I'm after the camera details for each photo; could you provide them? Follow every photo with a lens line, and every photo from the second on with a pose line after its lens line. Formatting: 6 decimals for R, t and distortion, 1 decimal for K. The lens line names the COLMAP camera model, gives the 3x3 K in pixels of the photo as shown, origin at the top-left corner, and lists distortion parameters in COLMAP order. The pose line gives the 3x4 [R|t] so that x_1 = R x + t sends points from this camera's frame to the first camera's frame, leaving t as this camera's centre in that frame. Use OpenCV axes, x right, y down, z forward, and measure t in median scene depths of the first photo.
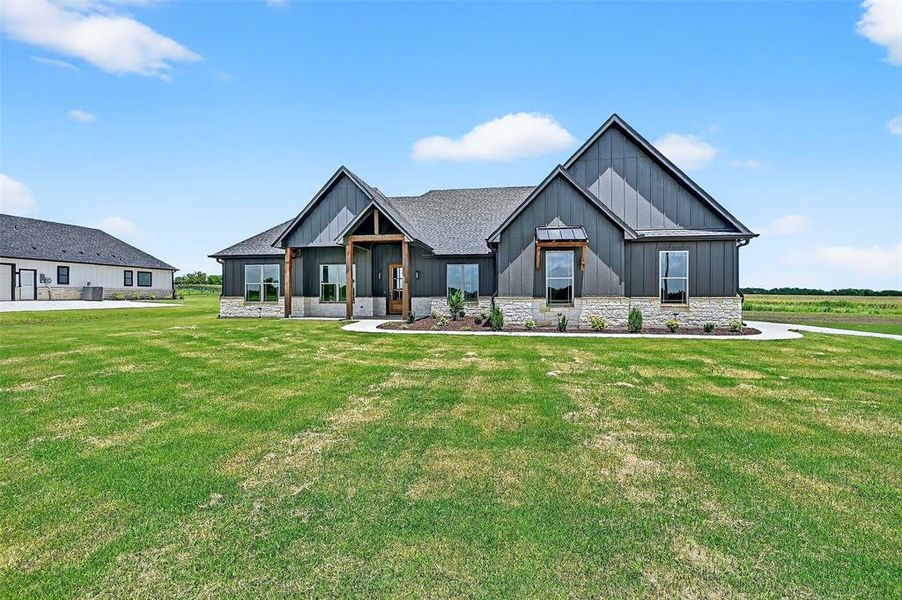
lens RADIAL K [[396.0, 0, 451.0], [0, 396.0, 300.0], [0, 0, 1]] dist [-0.001638, -0.000191]
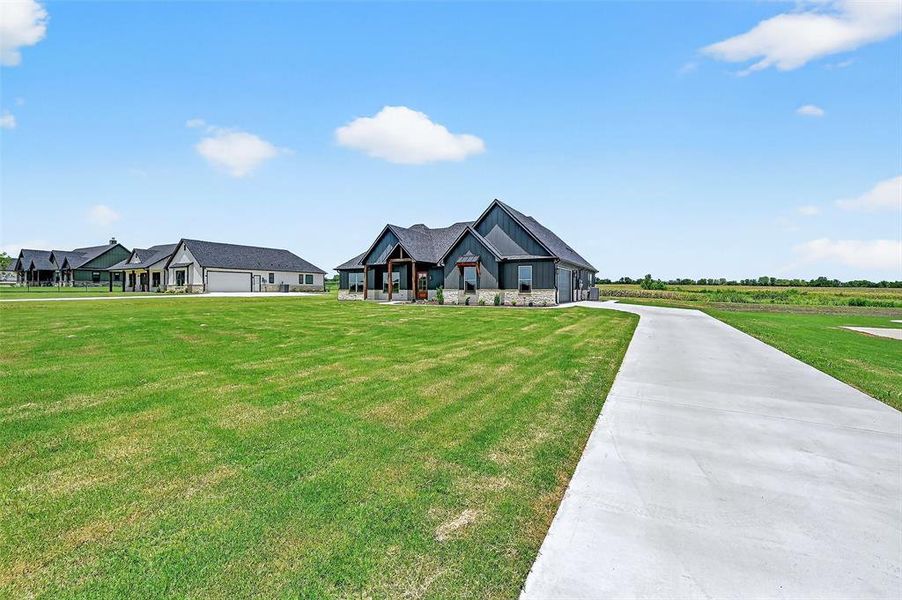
lens RADIAL K [[396.0, 0, 451.0], [0, 396.0, 300.0], [0, 0, 1]] dist [-0.001638, -0.000191]
pose [[0.946427, 0.008615, -0.322804, 0.700162], [-0.004031, 0.999881, 0.014868, 0.014483], [0.322894, -0.012770, 0.946349, -0.822031]]
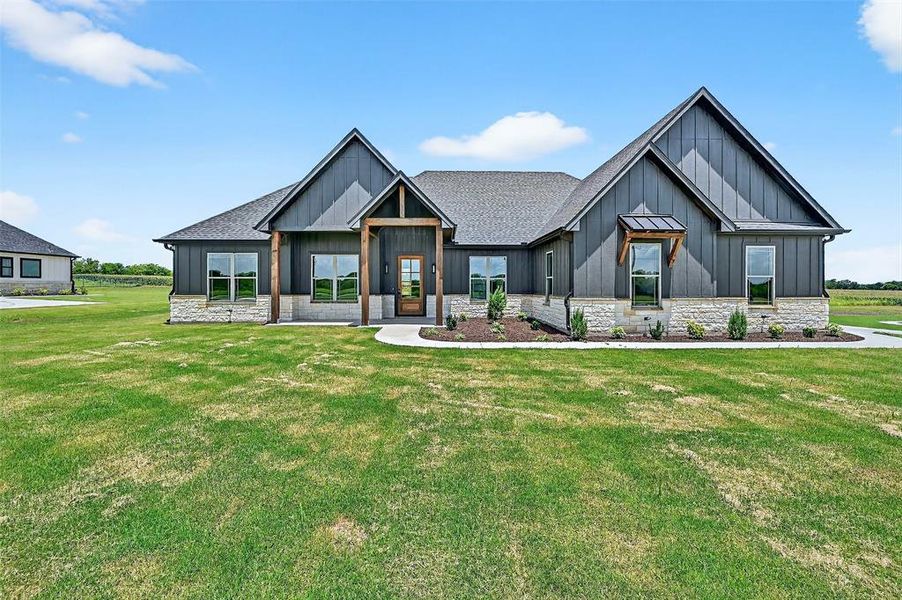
lens RADIAL K [[394.7, 0, 450.5], [0, 394.7, 289.8], [0, 0, 1]] dist [-0.000234, -0.000052]
pose [[0.983231, -0.000099, 0.182364, -0.237121], [0.000467, 0.999998, -0.001978, -0.019197], [-0.182364, 0.002030, 0.983229, 0.204504]]
